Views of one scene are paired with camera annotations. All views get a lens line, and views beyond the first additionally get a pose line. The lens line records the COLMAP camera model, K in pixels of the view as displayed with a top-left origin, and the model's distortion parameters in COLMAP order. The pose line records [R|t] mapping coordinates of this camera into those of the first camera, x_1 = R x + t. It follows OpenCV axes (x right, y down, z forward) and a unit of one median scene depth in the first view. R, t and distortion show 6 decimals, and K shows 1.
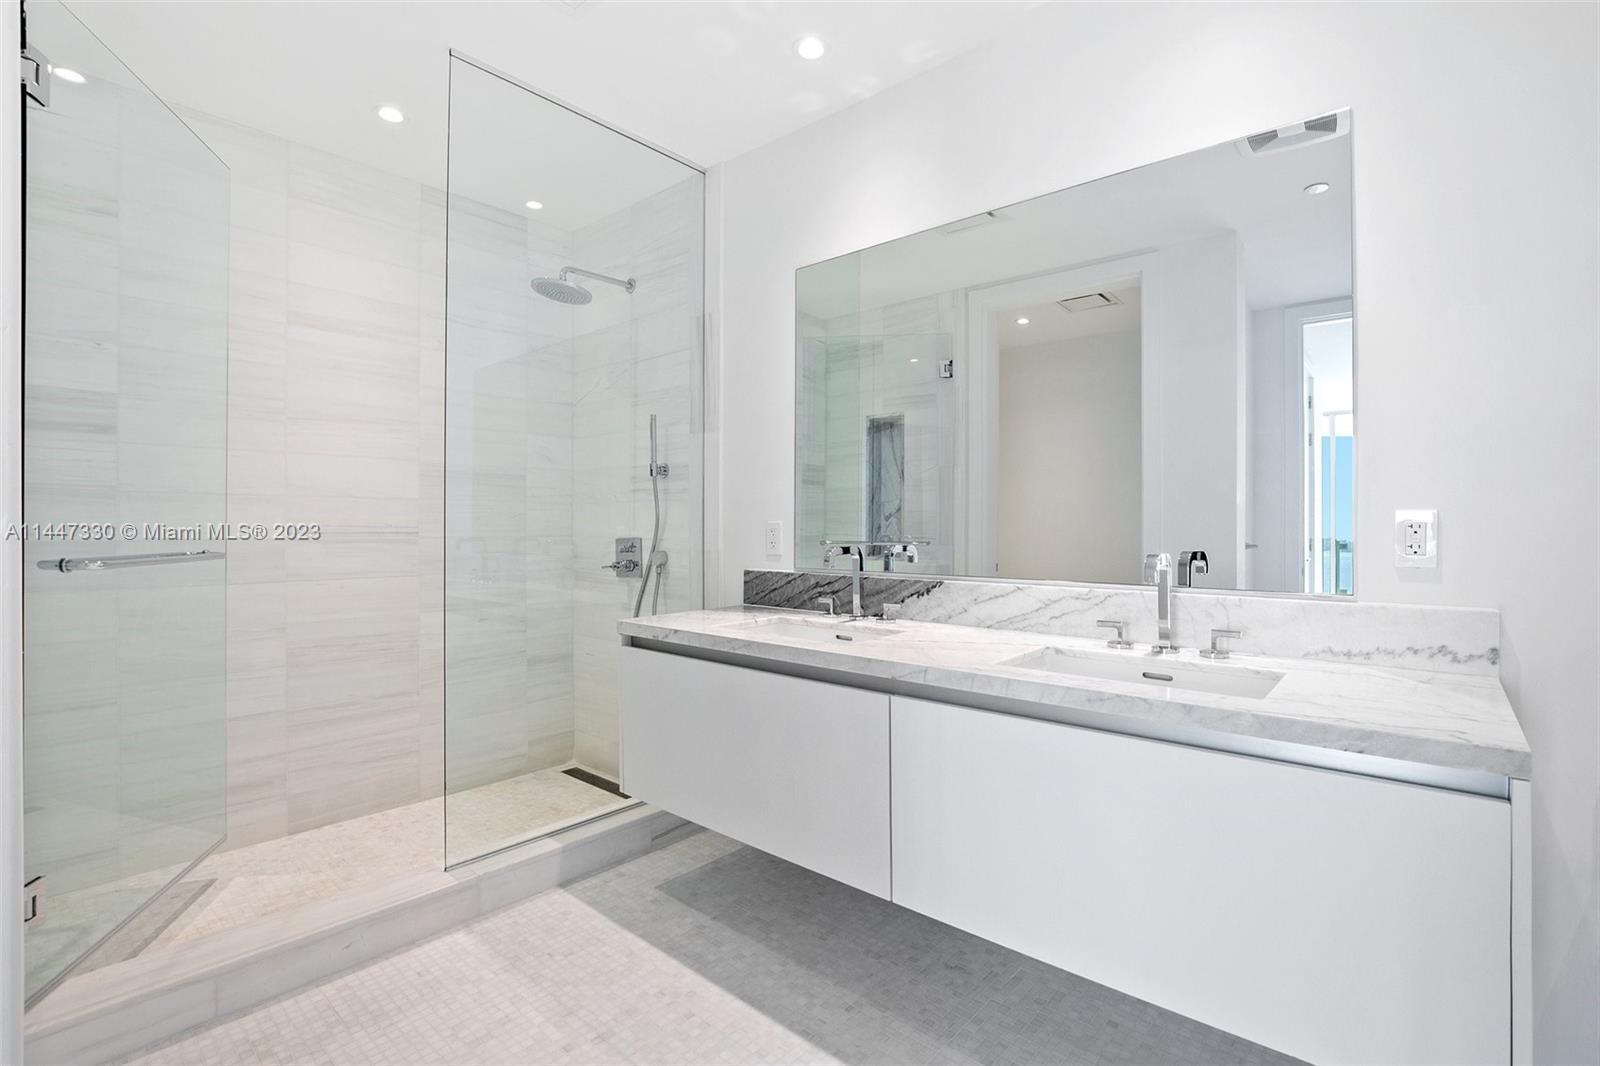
lens RADIAL K [[722.2, 0, 801.0], [0, 722.2, 528.7], [0, 0, 1]] dist [0.001732, 0.000114]
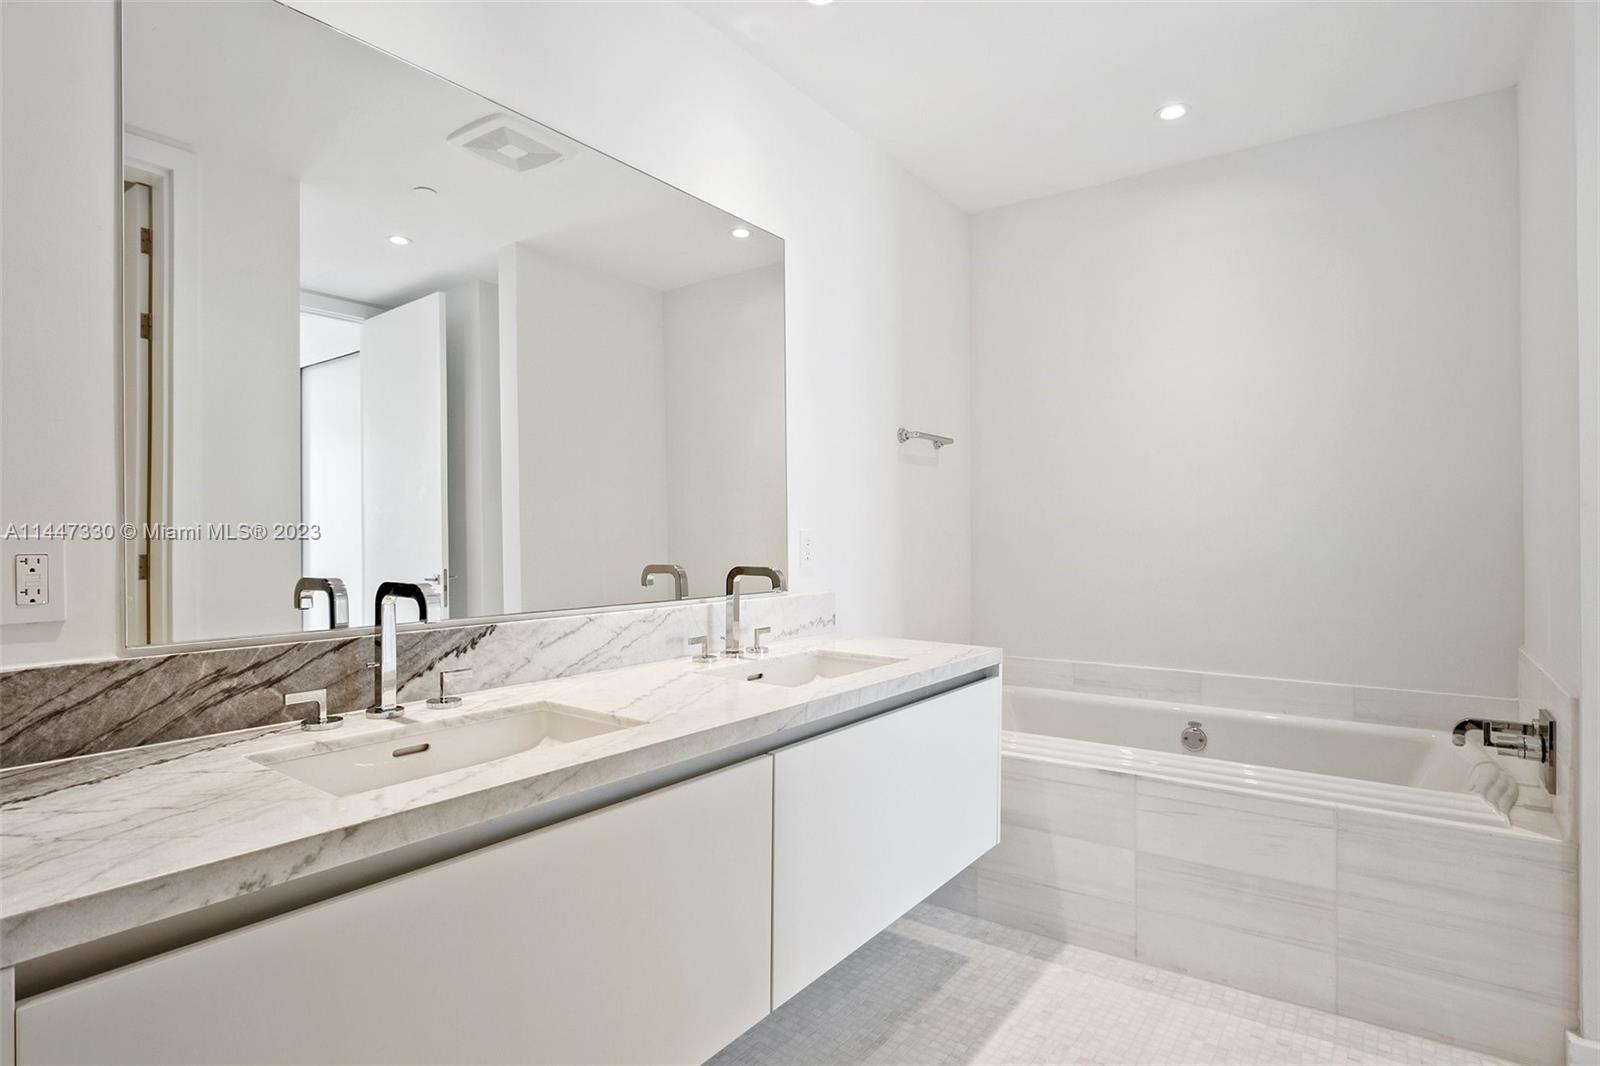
lens RADIAL K [[817.3, 0, 800.8], [0, 817.3, 535.9], [0, 0, 1]] dist [0.000767, 0.000163]
pose [[-0.075329, 0.003856, 0.997151, -0.588157], [0.002977, 0.999989, -0.003642, -0.006727], [-0.997154, 0.002694, -0.075339, 0.775163]]
